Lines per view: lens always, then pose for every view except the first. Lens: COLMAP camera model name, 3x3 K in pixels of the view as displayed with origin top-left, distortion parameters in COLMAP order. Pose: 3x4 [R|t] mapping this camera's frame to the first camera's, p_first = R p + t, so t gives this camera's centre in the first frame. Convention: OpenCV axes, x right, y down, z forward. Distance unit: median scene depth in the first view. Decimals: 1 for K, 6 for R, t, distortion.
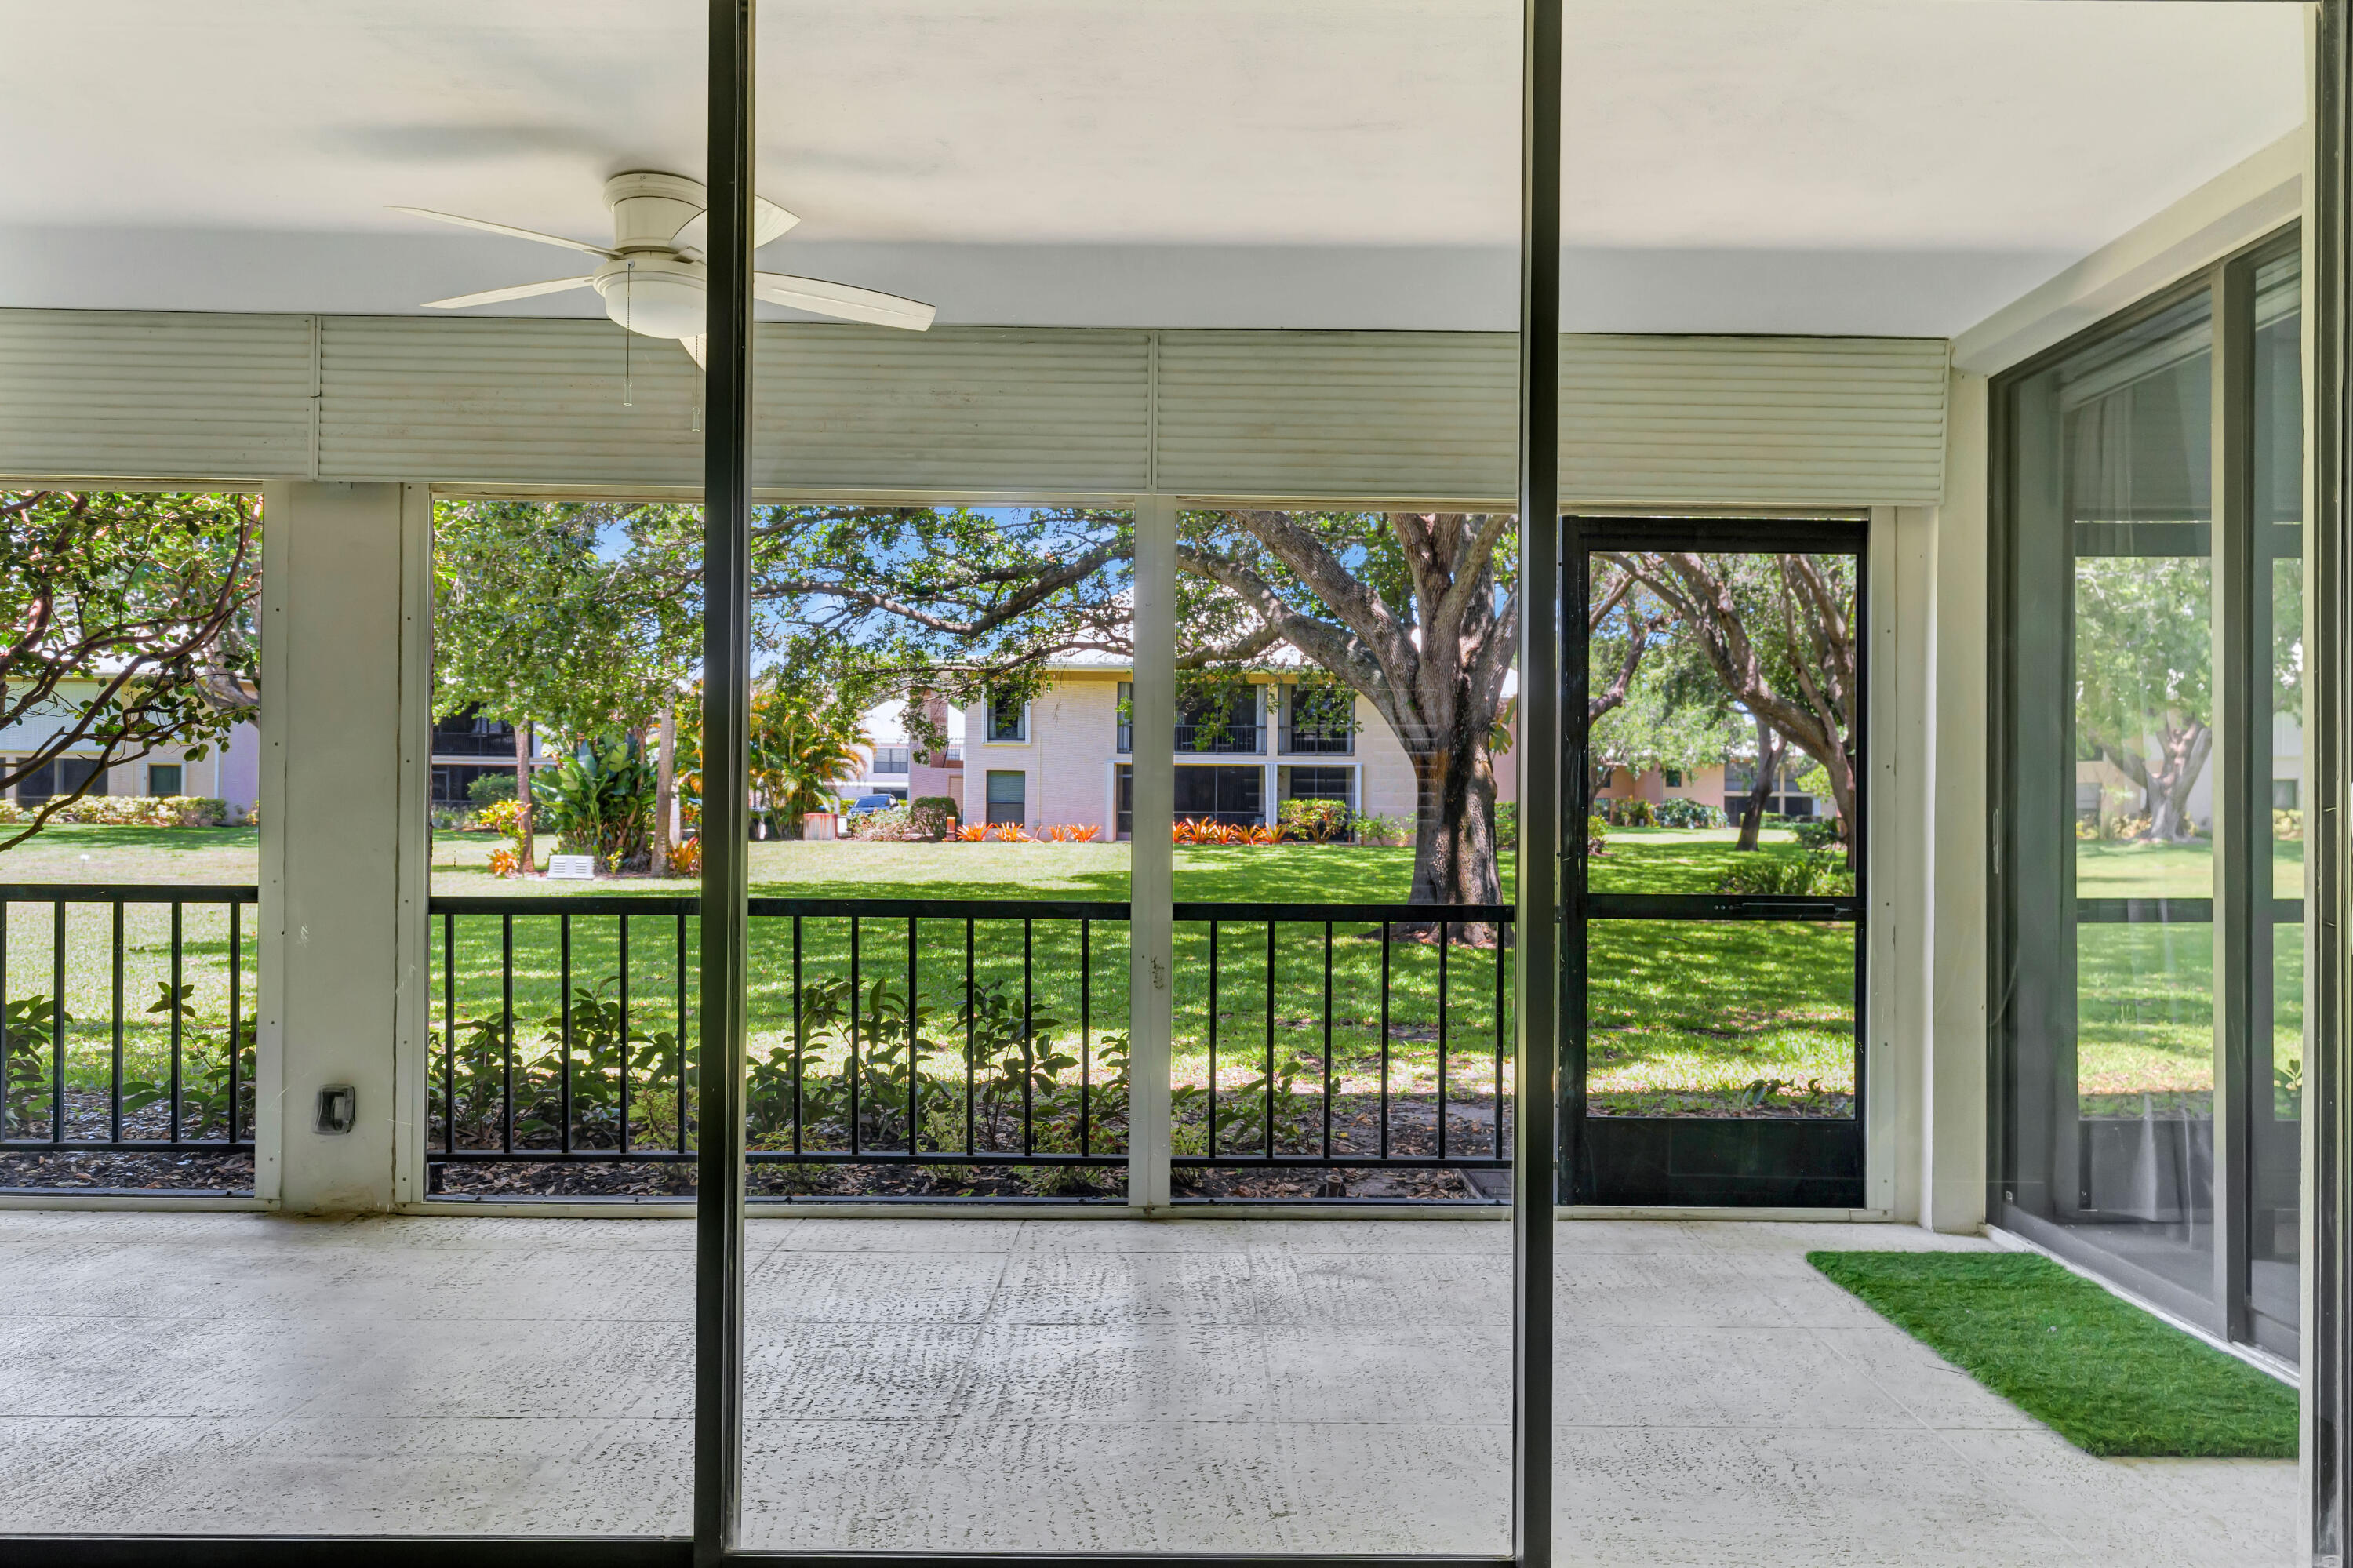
lens RADIAL K [[1445.7, 0, 1249.9], [0, 1445.7, 771.2], [0, 0, 1]] dist [0.012435, -0.000821]
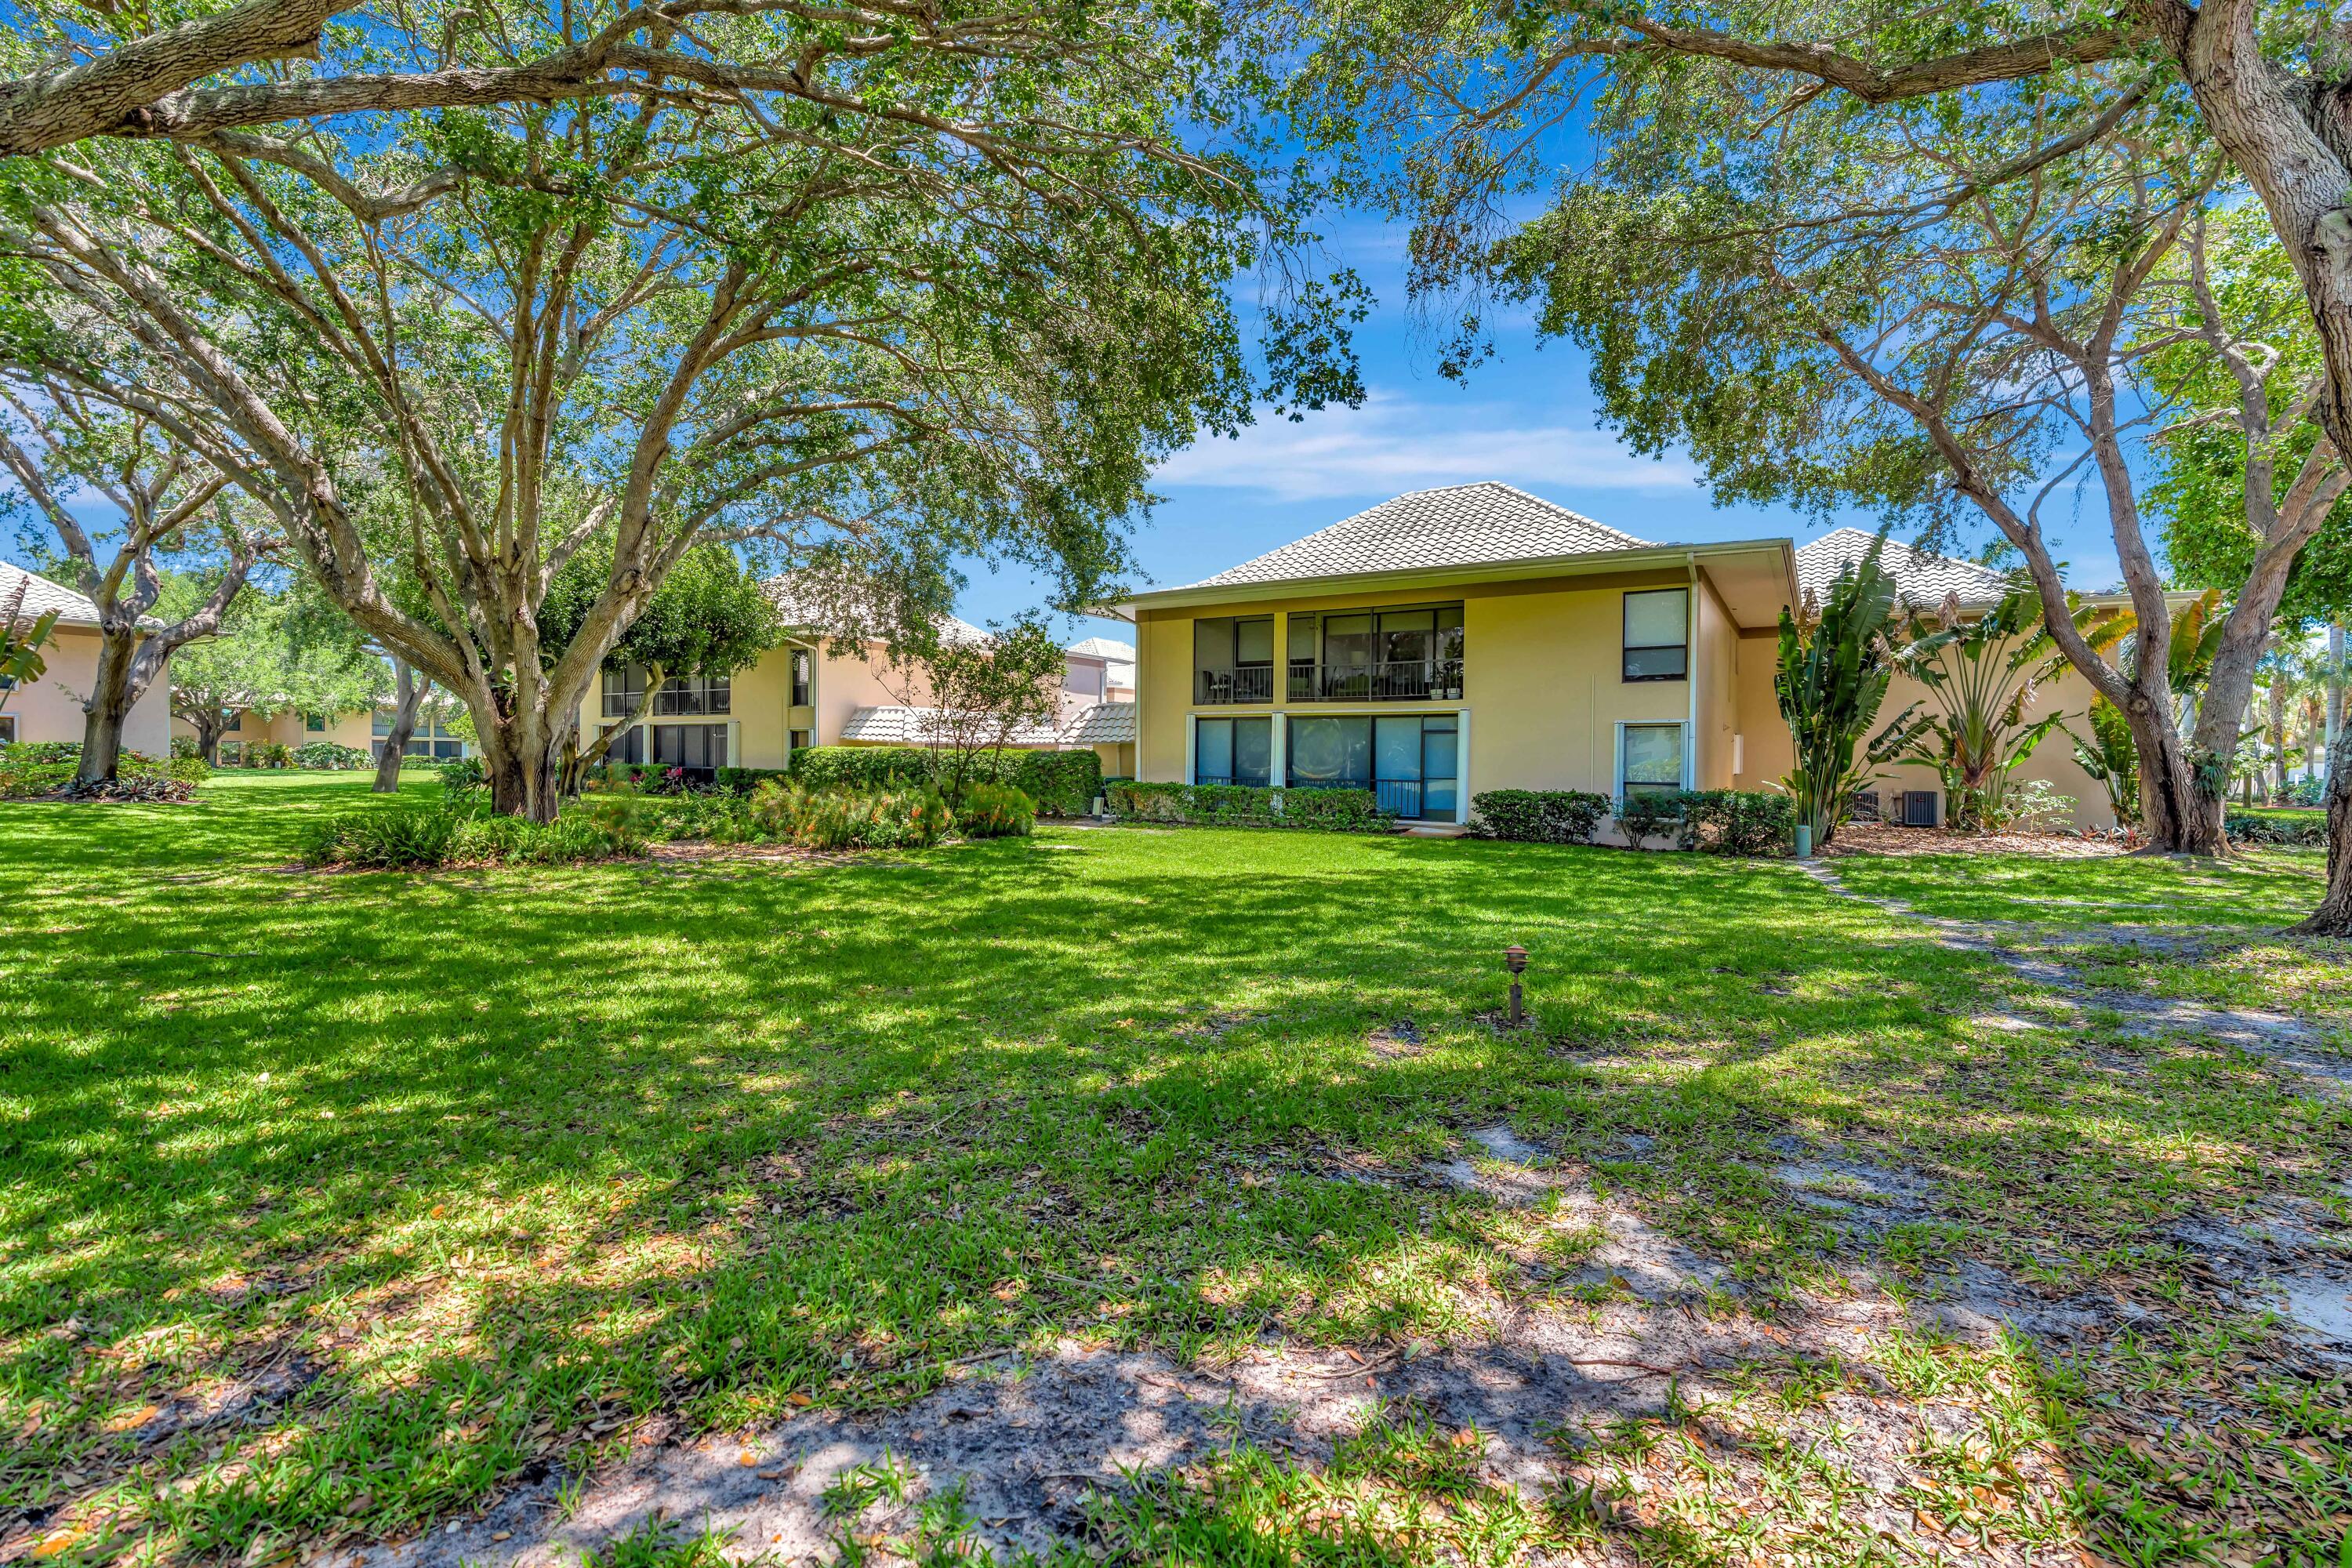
lens RADIAL K [[1034.5, 0, 1161.3], [0, 1034.5, 781.7], [0, 0, 1]] dist [-0.007279, 0.000272]
pose [[0.568508, -0.023028, 0.822356, 0.063331], [-0.021796, 0.998836, 0.043039, 0.005406], [-0.822389, -0.042392, 0.567344, 0.154005]]
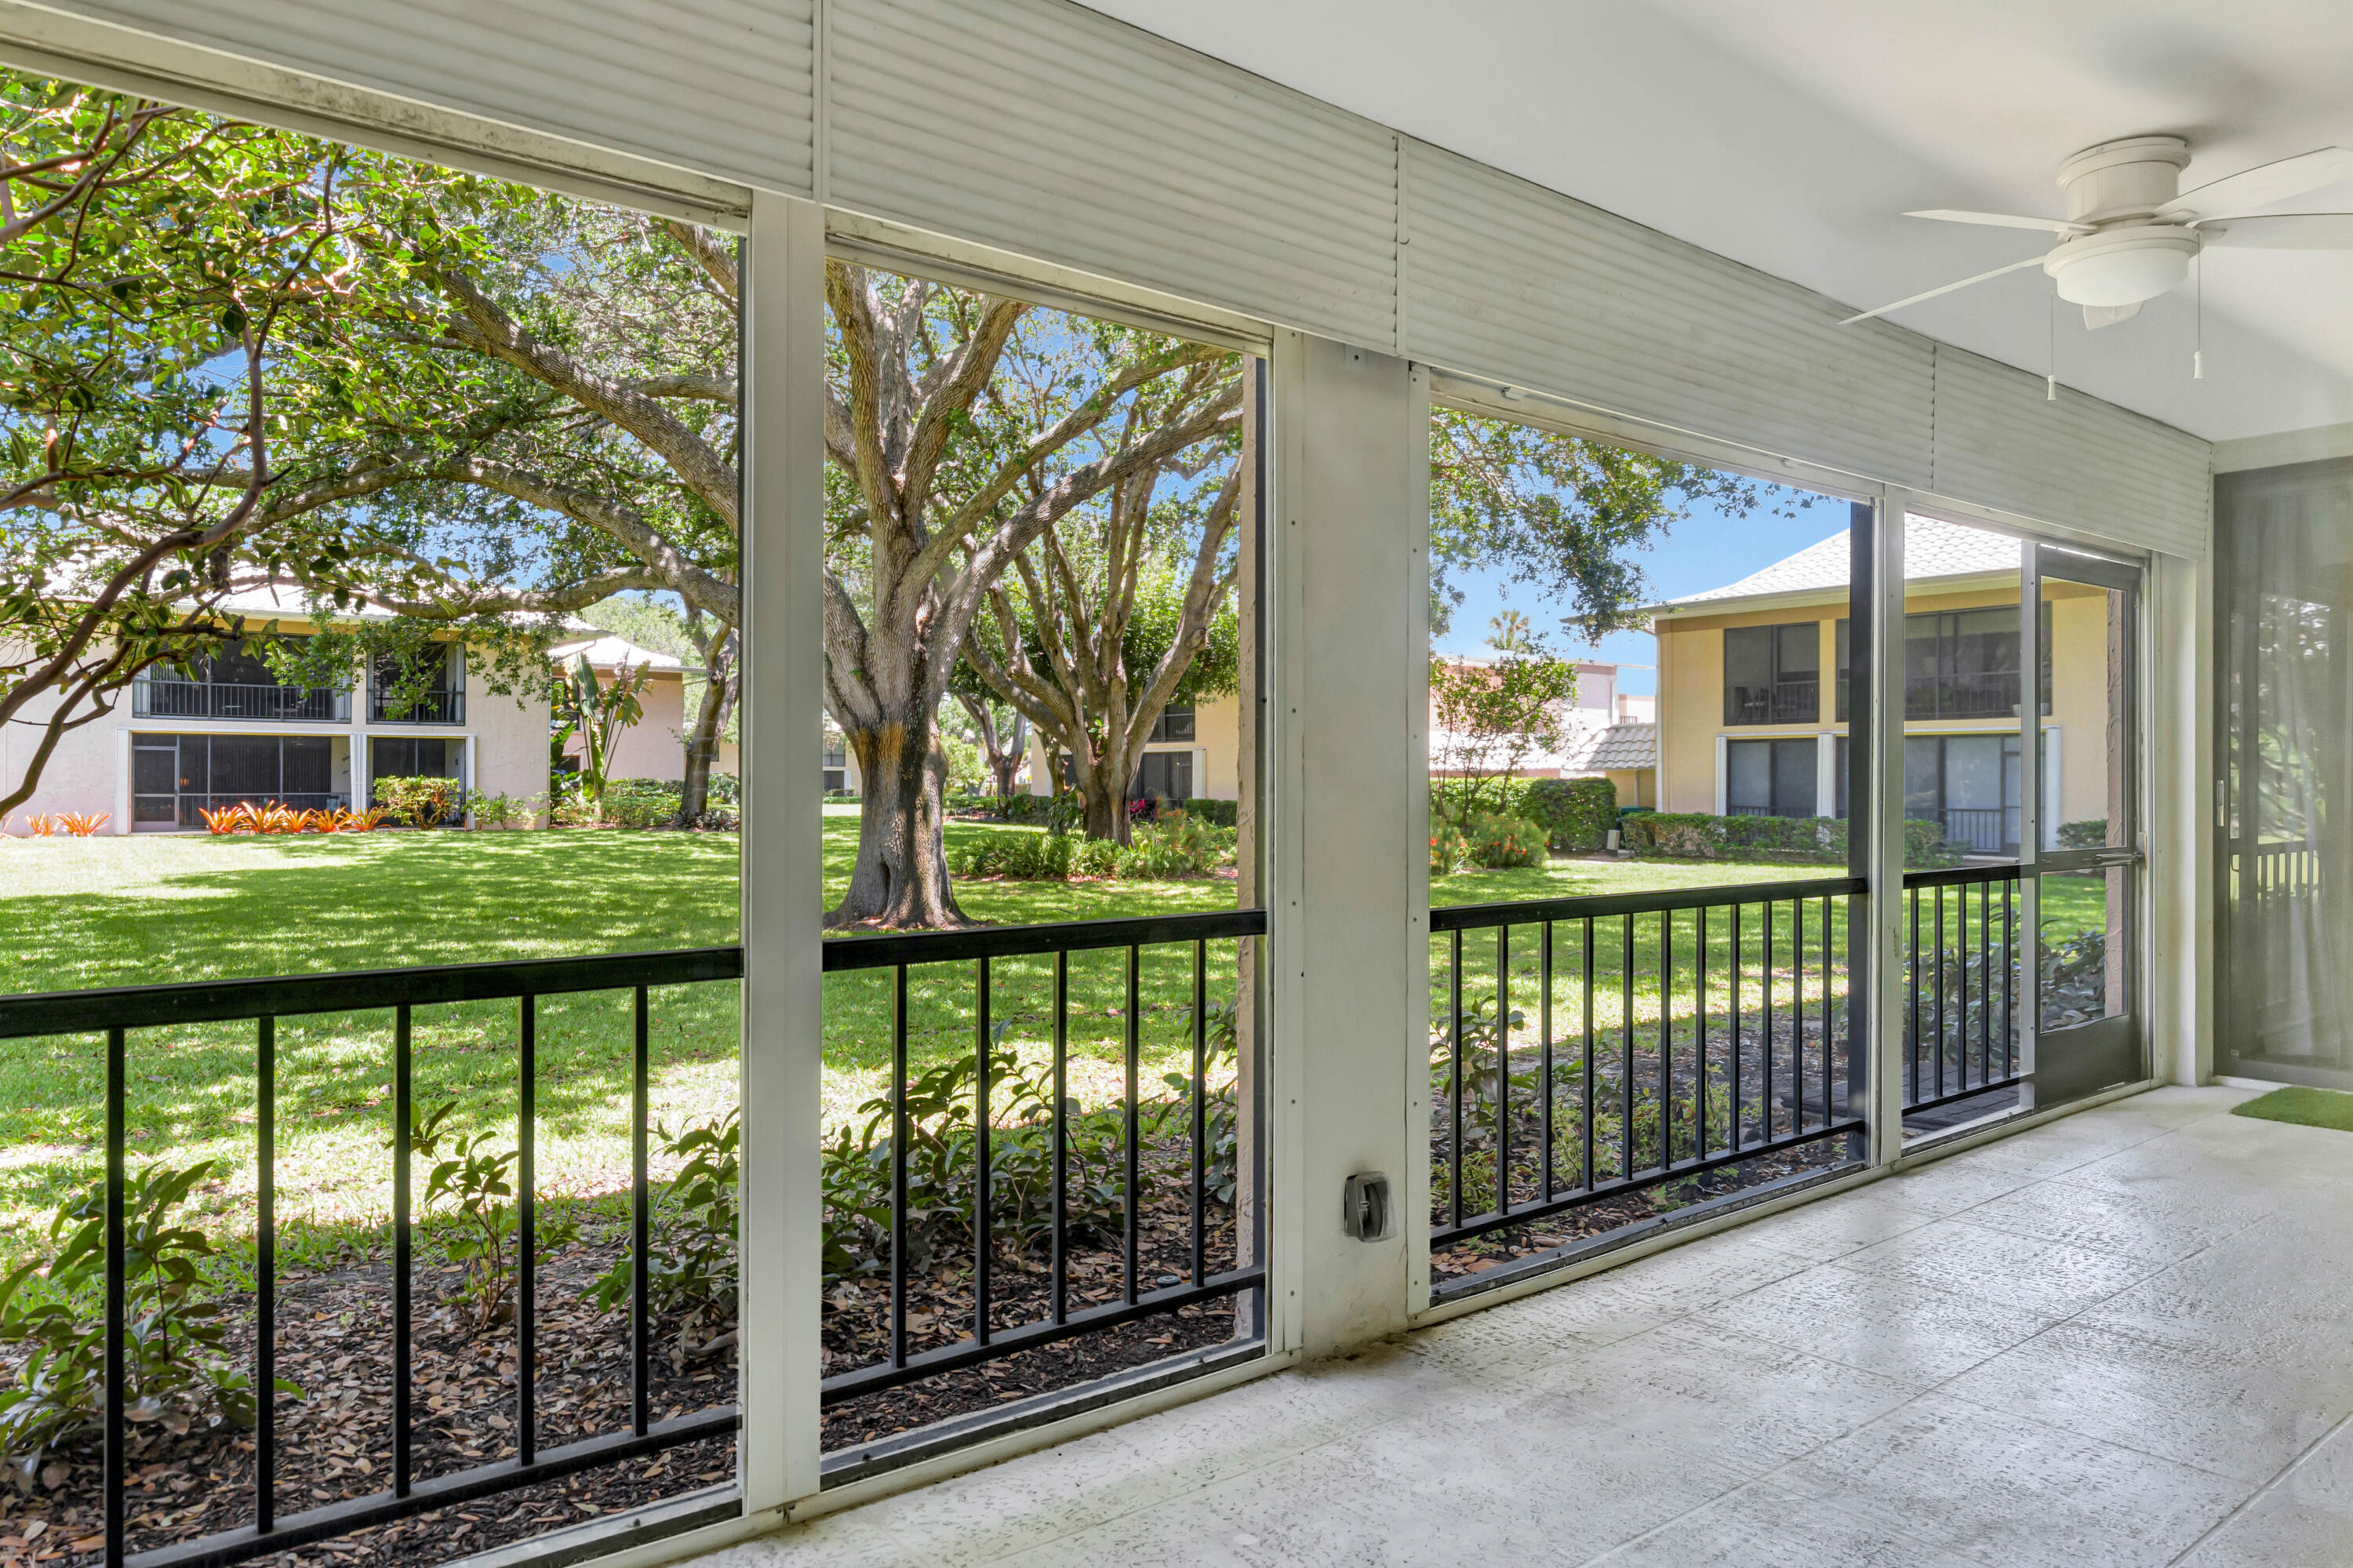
lens RADIAL K [[1445.7, 0, 1194.3], [0, 1445.7, 789.7], [0, 0, 1]] dist [0.012435, -0.000821]
pose [[0.806461, -0.011378, 0.591178, -0.095064], [-0.006463, 0.999586, 0.028054, 0.000055], [-0.591253, -0.026445, 0.806053, 0.039027]]
